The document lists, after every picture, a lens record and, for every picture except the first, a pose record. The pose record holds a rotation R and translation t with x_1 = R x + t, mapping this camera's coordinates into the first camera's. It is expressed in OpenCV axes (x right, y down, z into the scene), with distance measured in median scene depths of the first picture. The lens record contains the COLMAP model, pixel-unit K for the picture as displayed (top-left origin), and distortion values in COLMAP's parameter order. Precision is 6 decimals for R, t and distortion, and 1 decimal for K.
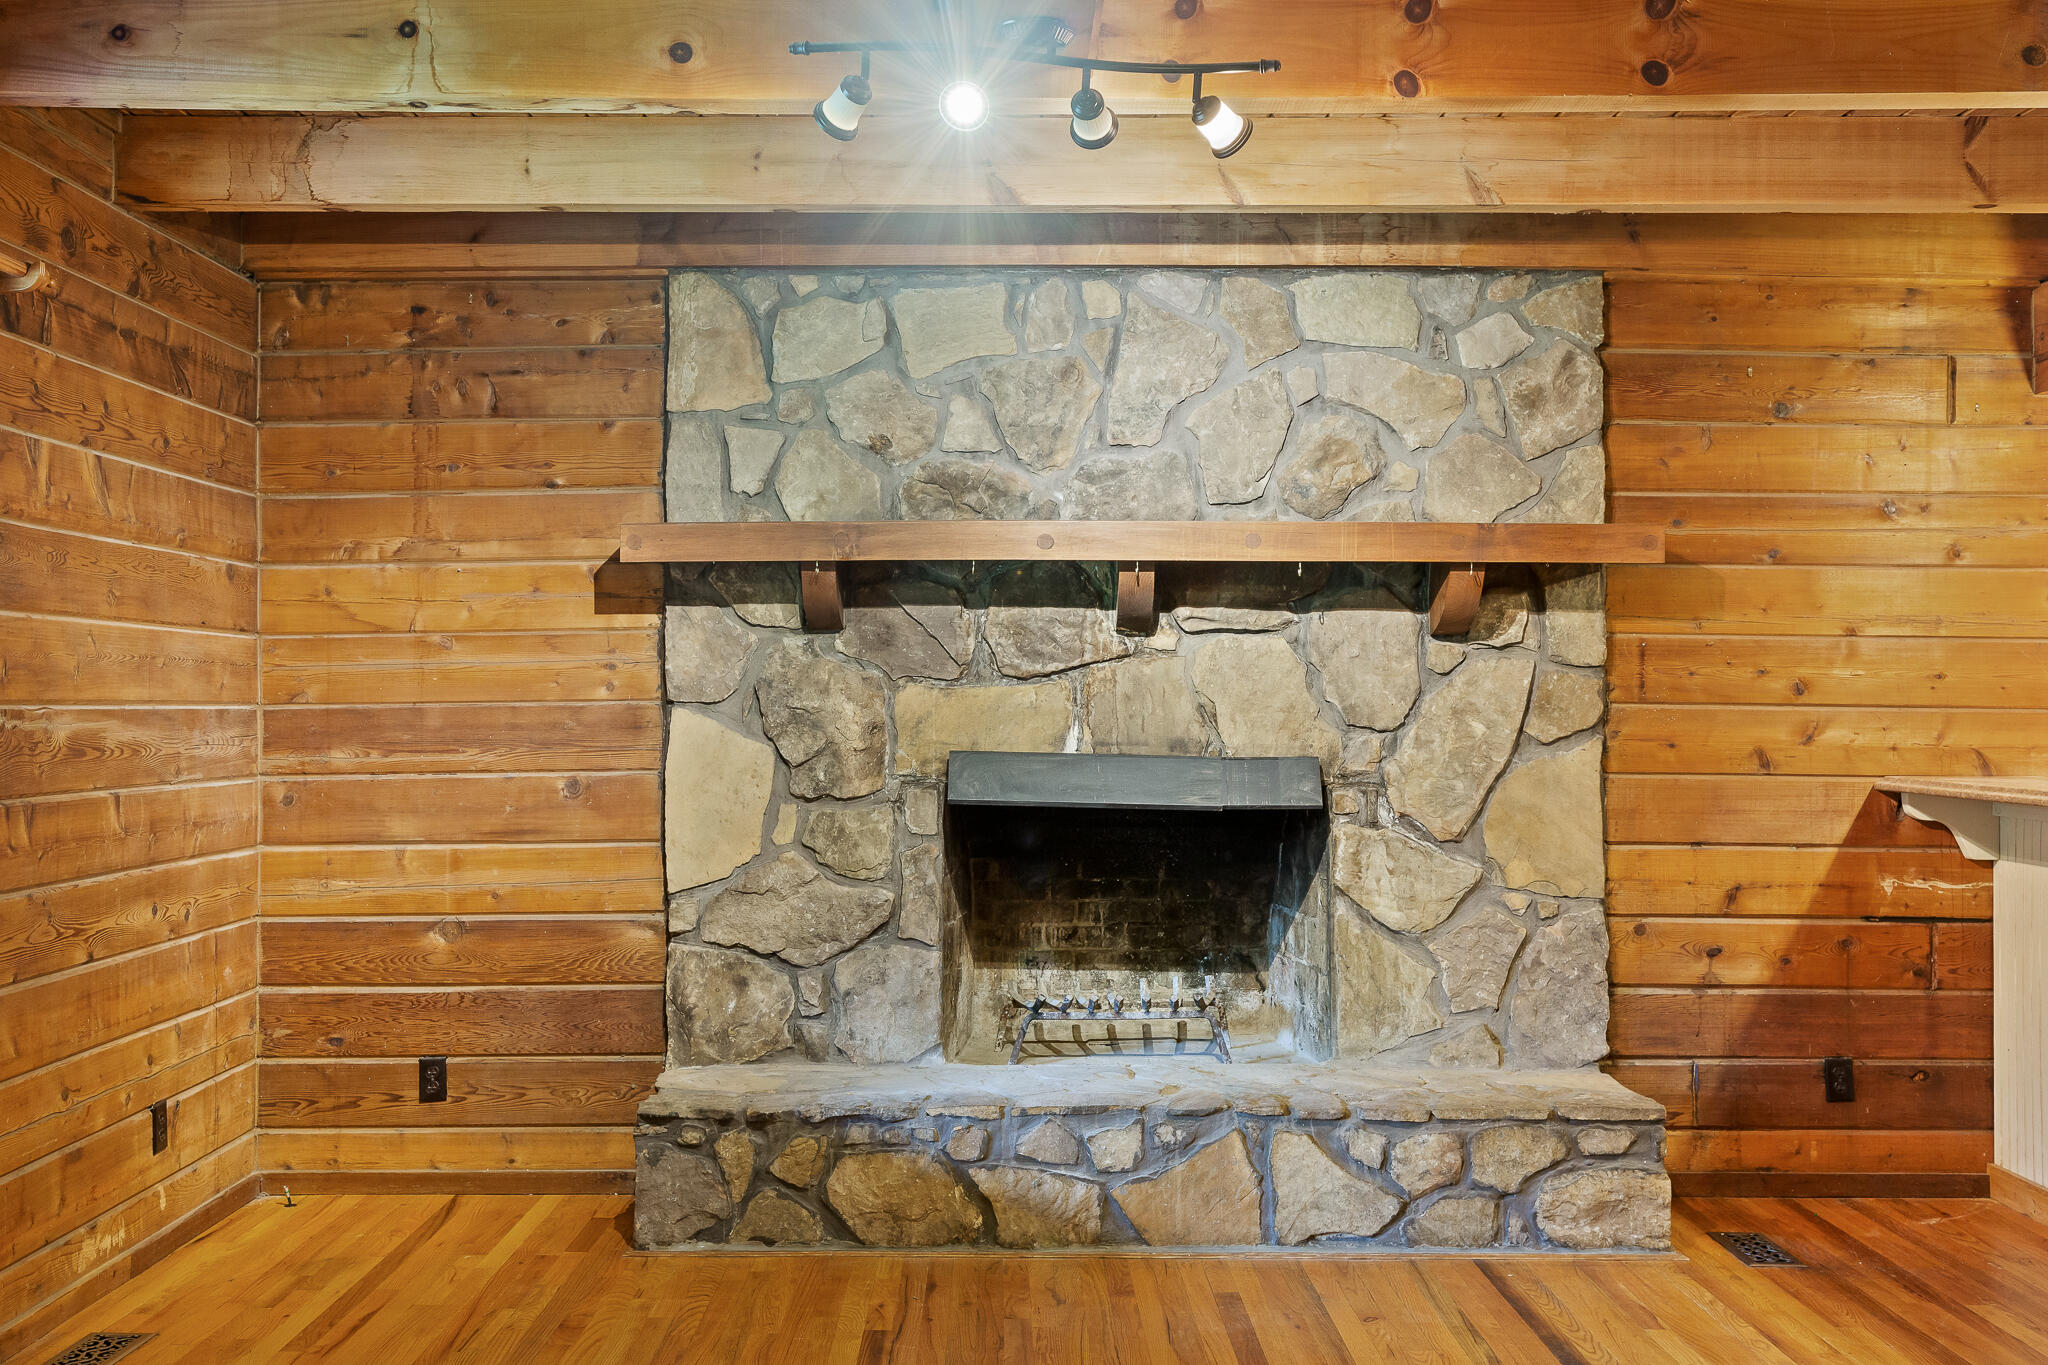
lens RADIAL K [[2013.8, 0, 1026.1], [0, 2013.8, 690.8], [0, 0, 1]] dist [0.015404, 0.000000]
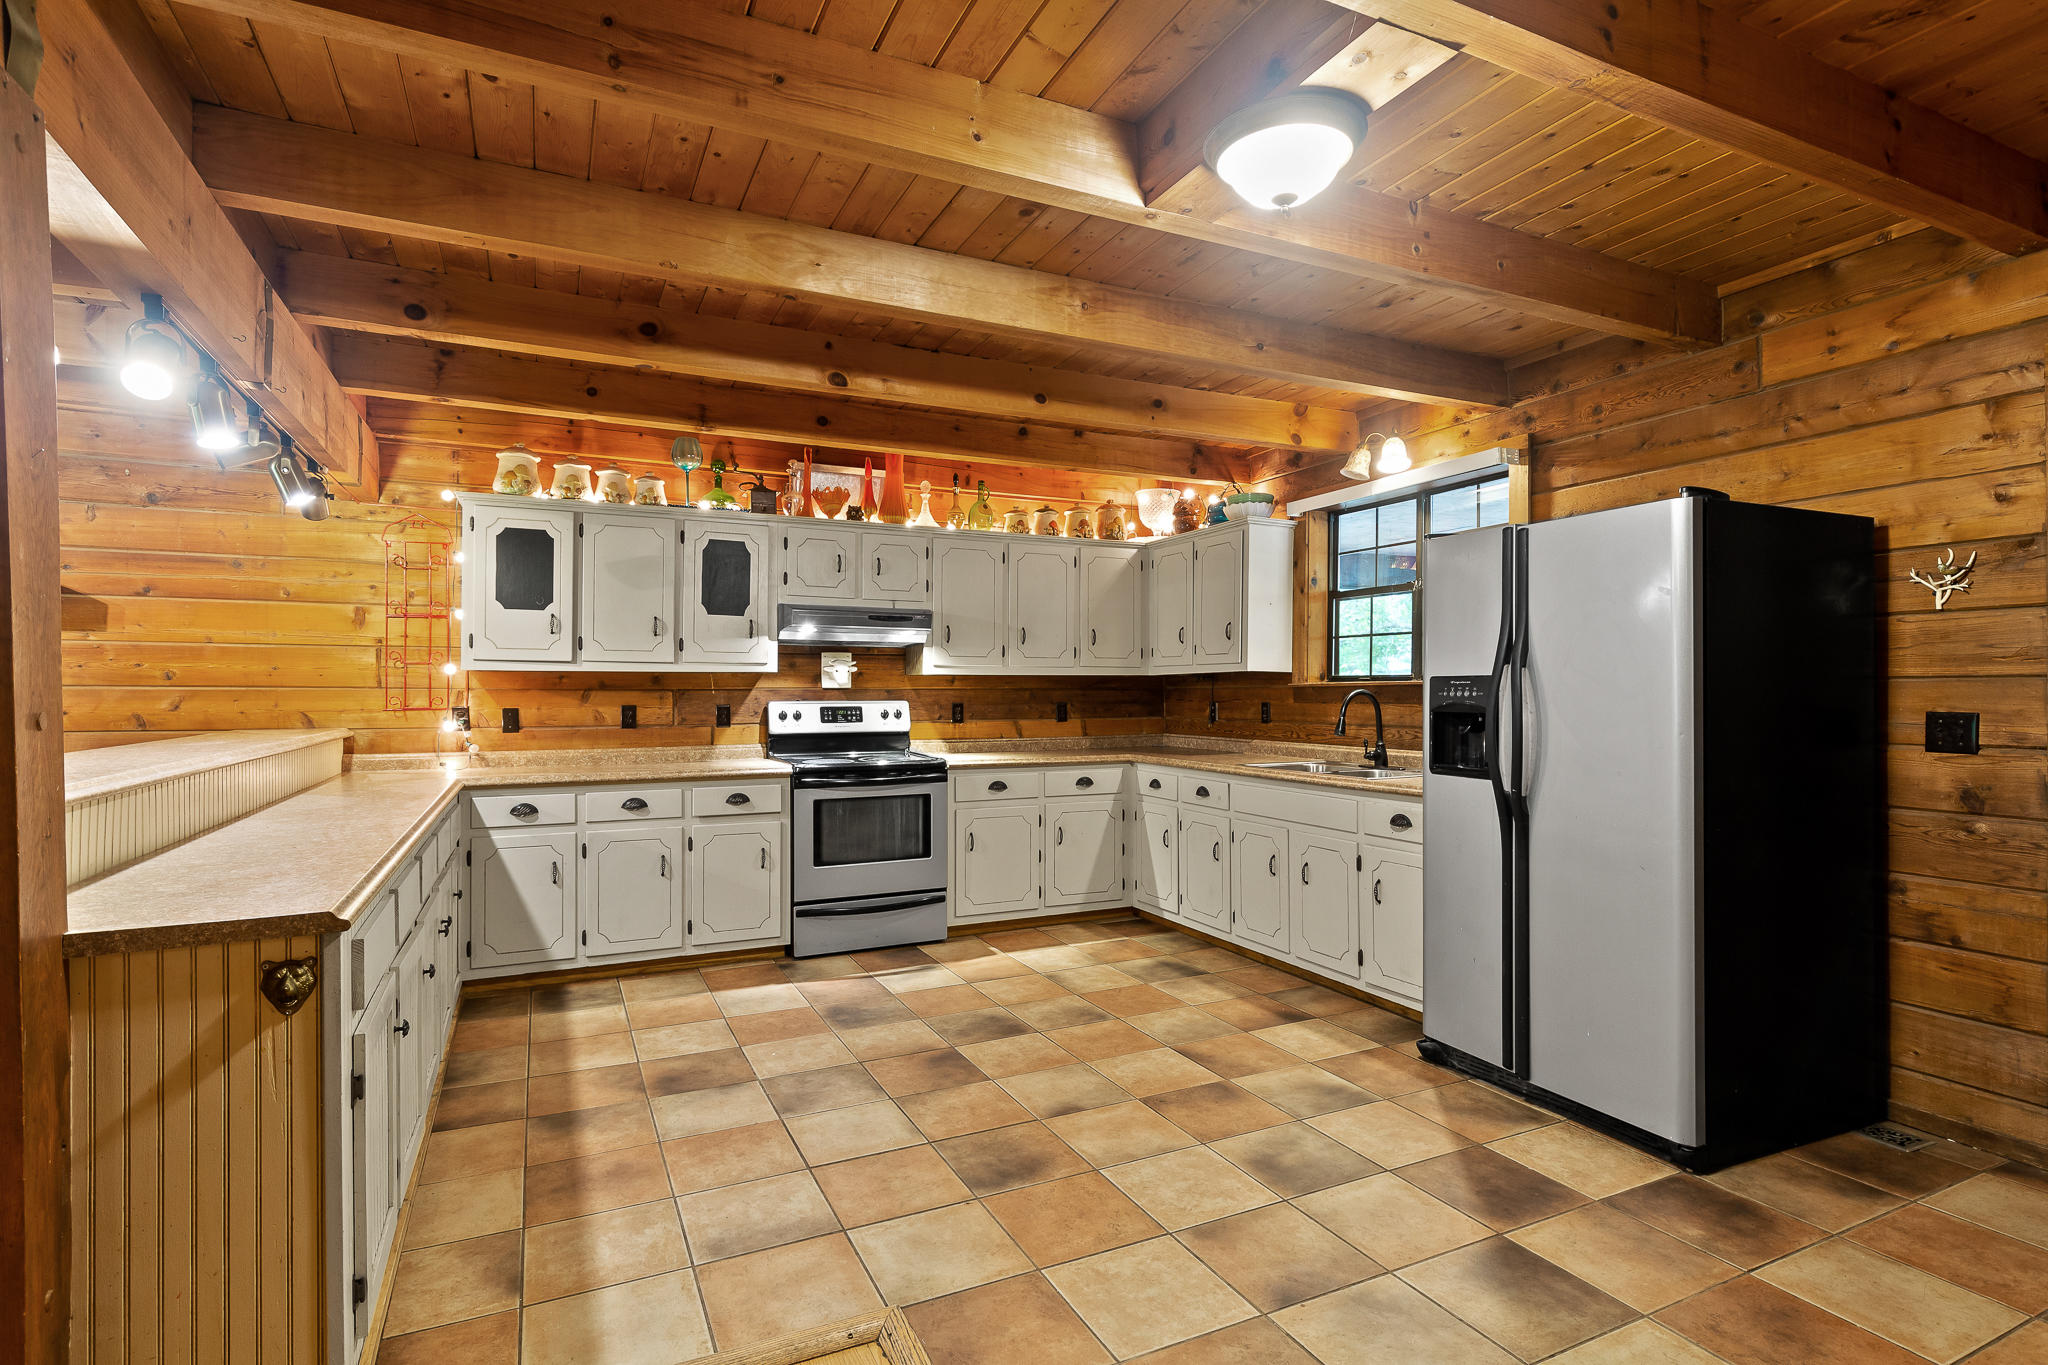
lens RADIAL K [[1038.9, 0, 1031.4], [0, 1038.9, 693.9], [0, 0, 1]] dist [0.000864, 0.000070]
pose [[0.902032, -0.006663, 0.431617, 0.648848], [0.001936, 0.999933, 0.011391, 0.005248], [-0.431664, -0.009439, 0.901985, -0.025823]]
